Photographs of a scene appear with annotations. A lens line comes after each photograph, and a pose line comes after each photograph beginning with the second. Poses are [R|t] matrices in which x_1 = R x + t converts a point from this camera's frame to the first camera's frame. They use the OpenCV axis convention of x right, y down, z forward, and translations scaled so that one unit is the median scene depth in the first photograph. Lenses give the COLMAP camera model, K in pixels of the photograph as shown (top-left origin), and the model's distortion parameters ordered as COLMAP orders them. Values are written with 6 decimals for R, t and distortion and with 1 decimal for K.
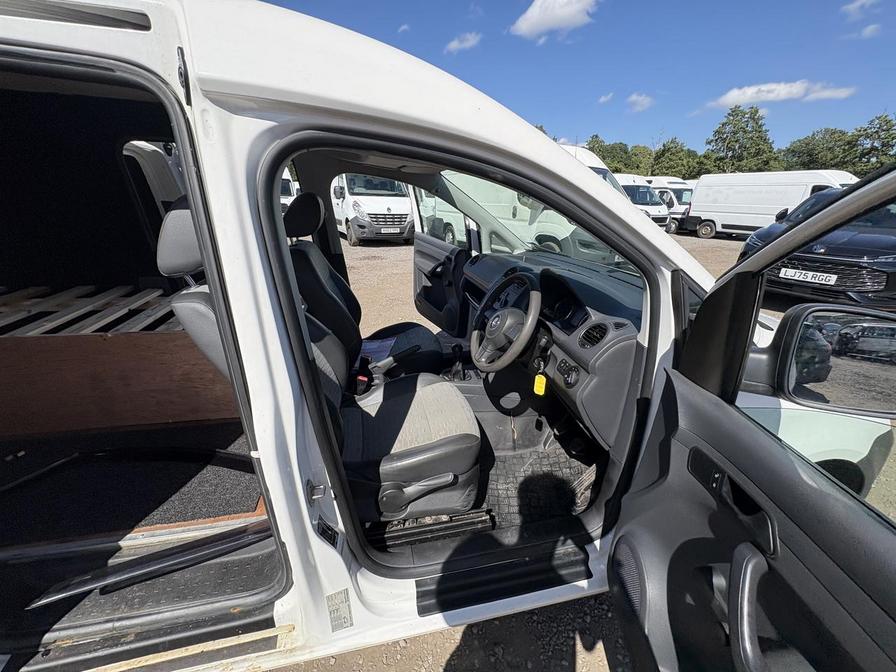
lens RADIAL K [[355.6, 0, 450.0], [0, 355.6, 339.7], [0, 0, 1]] dist [0.002053, -0.000122]
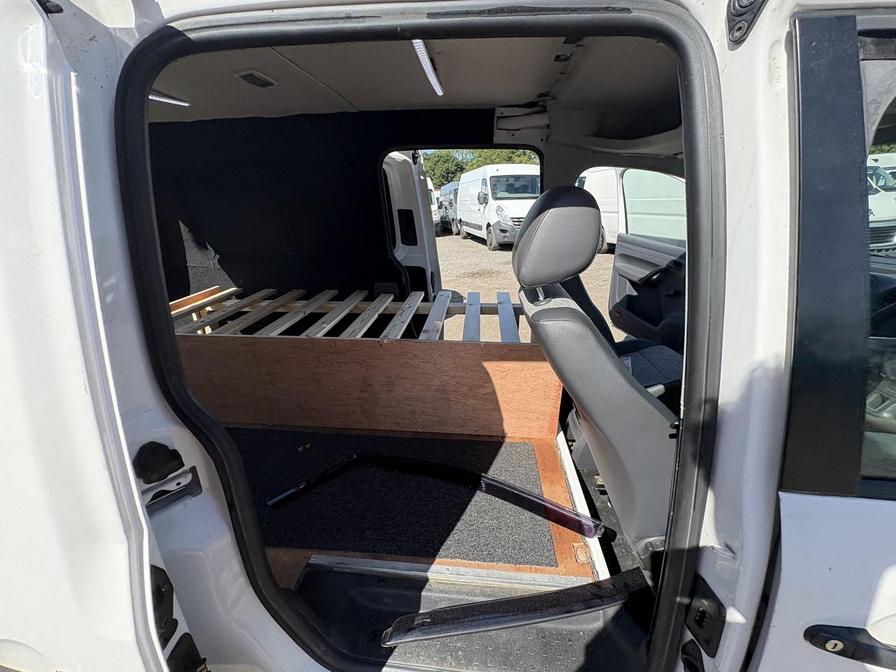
lens RADIAL K [[355.6, 0, 448.1], [0, 355.6, 341.1], [0, 0, 1]] dist [0.002053, -0.000122]
pose [[0.949128, 0.064218, -0.308271, -0.105998], [-0.066561, 0.997778, 0.002919, -0.006353], [0.307774, 0.017748, 0.951294, 0.021483]]
